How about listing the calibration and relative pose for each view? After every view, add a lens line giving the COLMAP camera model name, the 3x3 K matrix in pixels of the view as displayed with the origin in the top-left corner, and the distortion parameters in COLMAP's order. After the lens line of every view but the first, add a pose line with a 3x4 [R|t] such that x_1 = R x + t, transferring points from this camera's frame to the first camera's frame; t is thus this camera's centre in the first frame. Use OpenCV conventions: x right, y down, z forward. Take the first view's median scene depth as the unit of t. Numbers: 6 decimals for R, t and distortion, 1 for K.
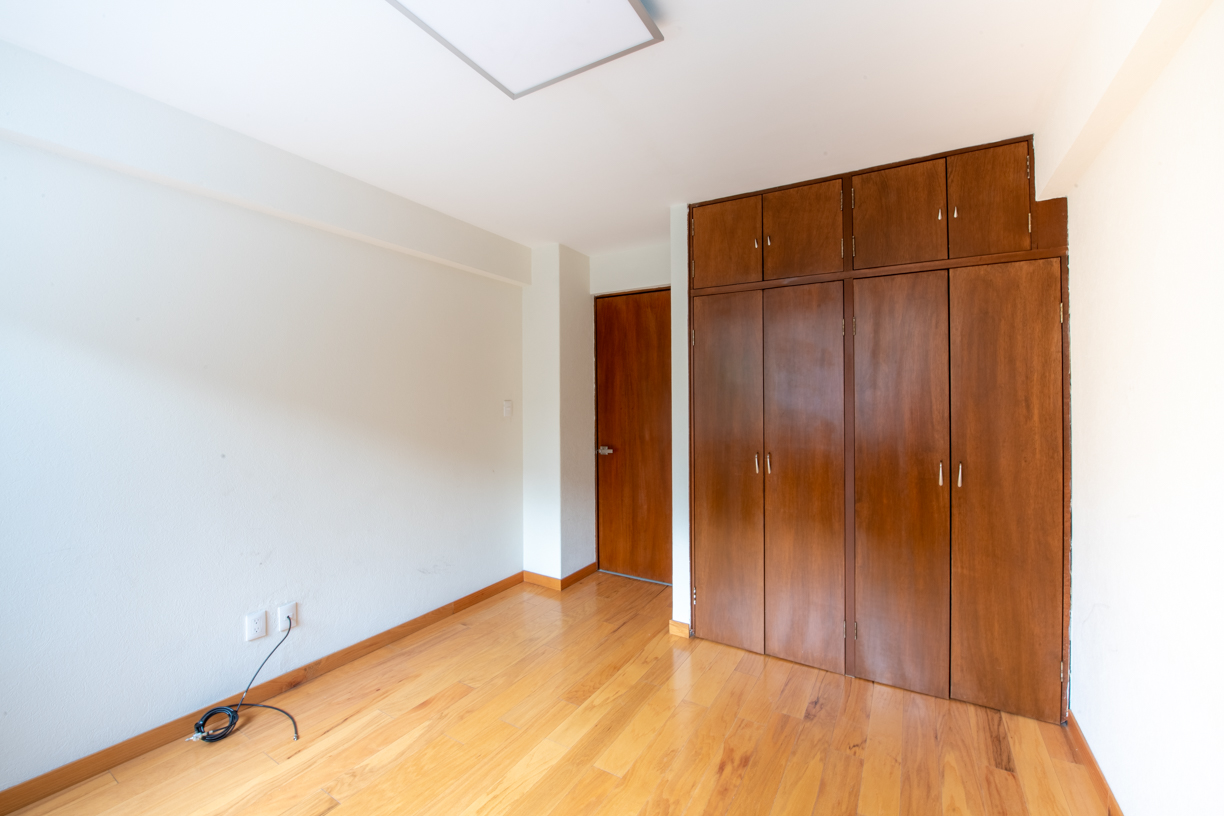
lens RADIAL K [[507.7, 0, 612.0], [0, 507.7, 408.0], [0, 0, 1]] dist [-0.000990, -0.008583]
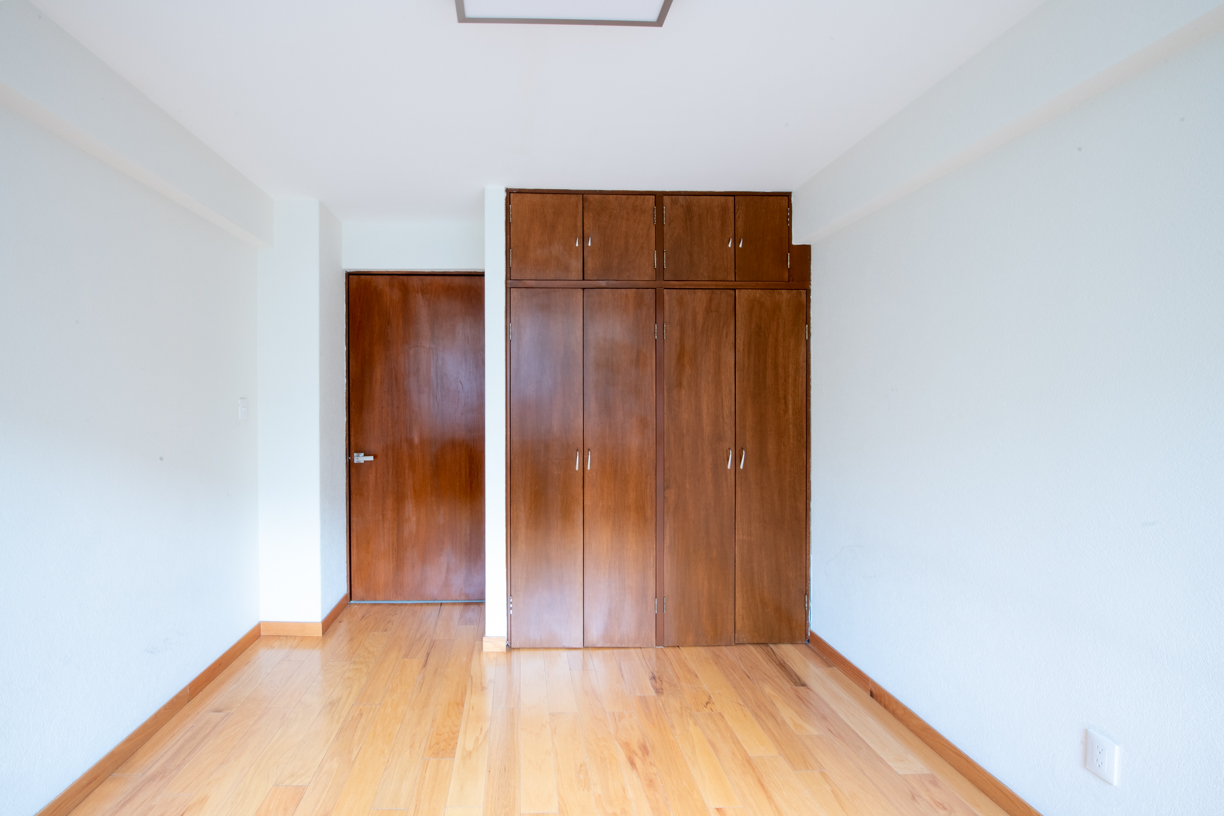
lens RADIAL K [[524.7, 0, 612.0], [0, 524.7, 408.0], [0, 0, 1]] dist [0.000160, -0.006617]
pose [[0.844490, -0.009896, 0.535479, -0.233758], [0.007694, 0.999950, 0.006346, -0.001303], [-0.535516, -0.001239, 0.844524, 0.090315]]
